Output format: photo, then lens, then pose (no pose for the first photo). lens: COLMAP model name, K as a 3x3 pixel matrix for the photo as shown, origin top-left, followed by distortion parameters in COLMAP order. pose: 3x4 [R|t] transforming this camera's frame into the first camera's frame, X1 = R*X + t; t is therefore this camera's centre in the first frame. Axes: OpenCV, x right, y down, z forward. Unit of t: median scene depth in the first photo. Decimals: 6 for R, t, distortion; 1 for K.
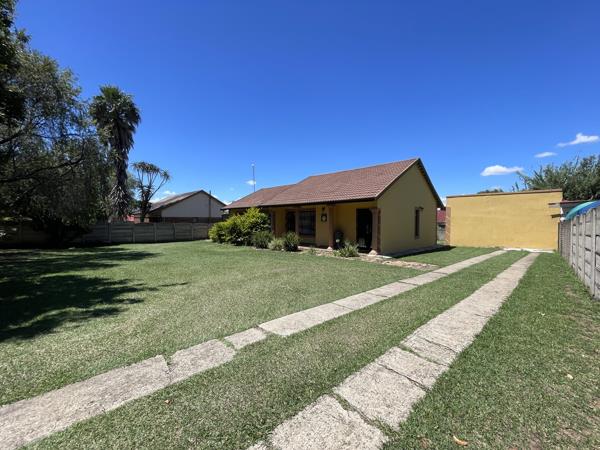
lens RADIAL K [[244.1, 0, 300.0], [0, 244.1, 225.0], [0, 0, 1]] dist [-0.000639, 0.000008]
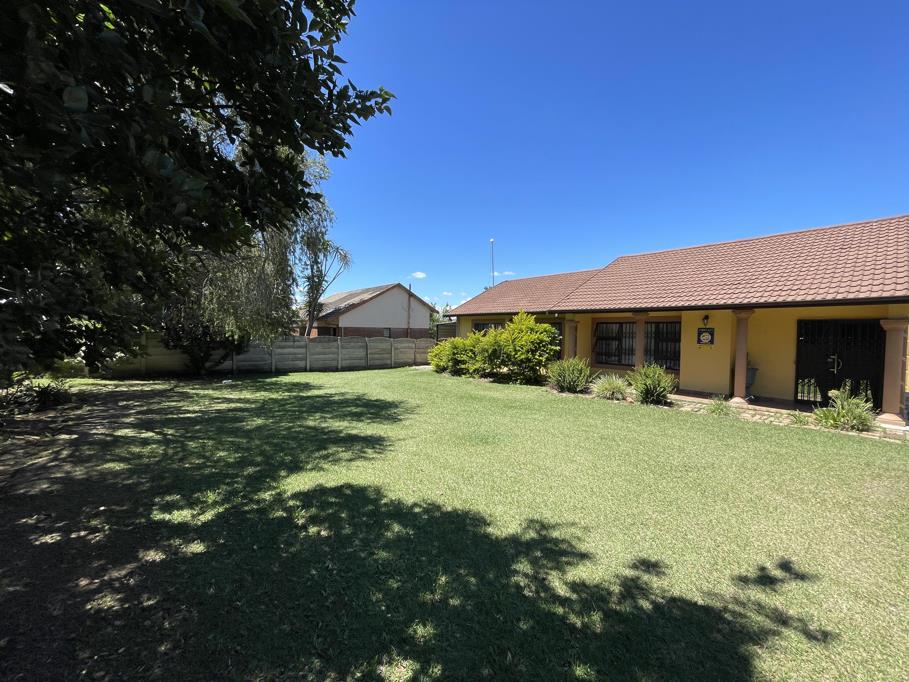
lens RADIAL K [[369.8, 0, 454.5], [0, 369.8, 341.0], [0, 0, 1]] dist [-0.000639, 0.000008]
pose [[0.994706, 0.018853, -0.101016, -0.261301], [-0.018265, 0.999810, 0.006748, -0.012289], [0.101124, -0.004867, 0.994862, 0.156099]]
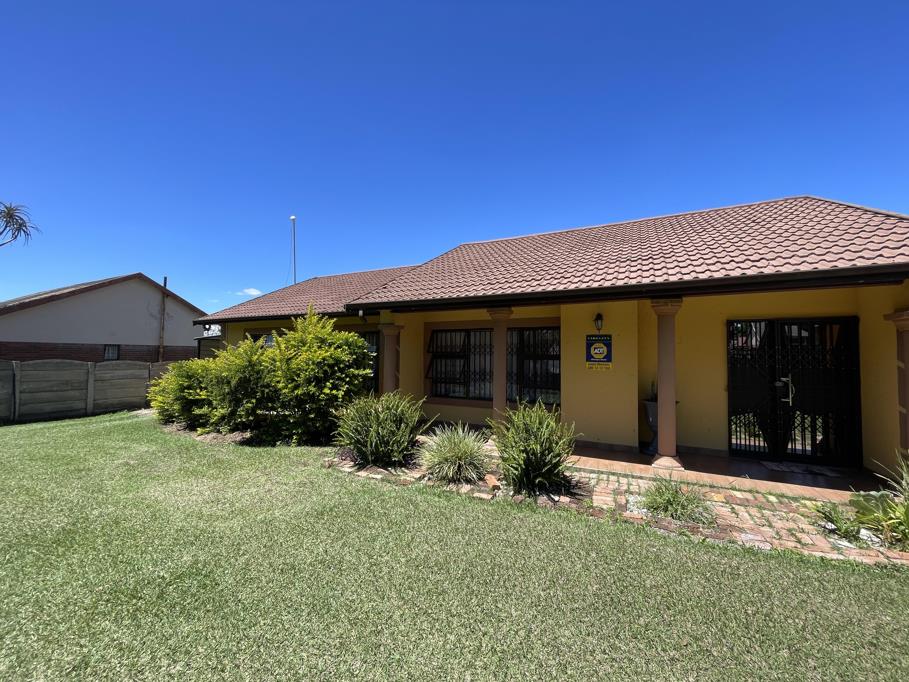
lens RADIAL K [[369.8, 0, 454.5], [0, 369.8, 341.0], [0, 0, 1]] dist [-0.000639, 0.000008]
pose [[0.954072, 0.021520, 0.298803, -0.160905], [-0.003472, 0.998144, -0.060803, -0.008285], [-0.299557, 0.056973, 0.952376, 0.485294]]
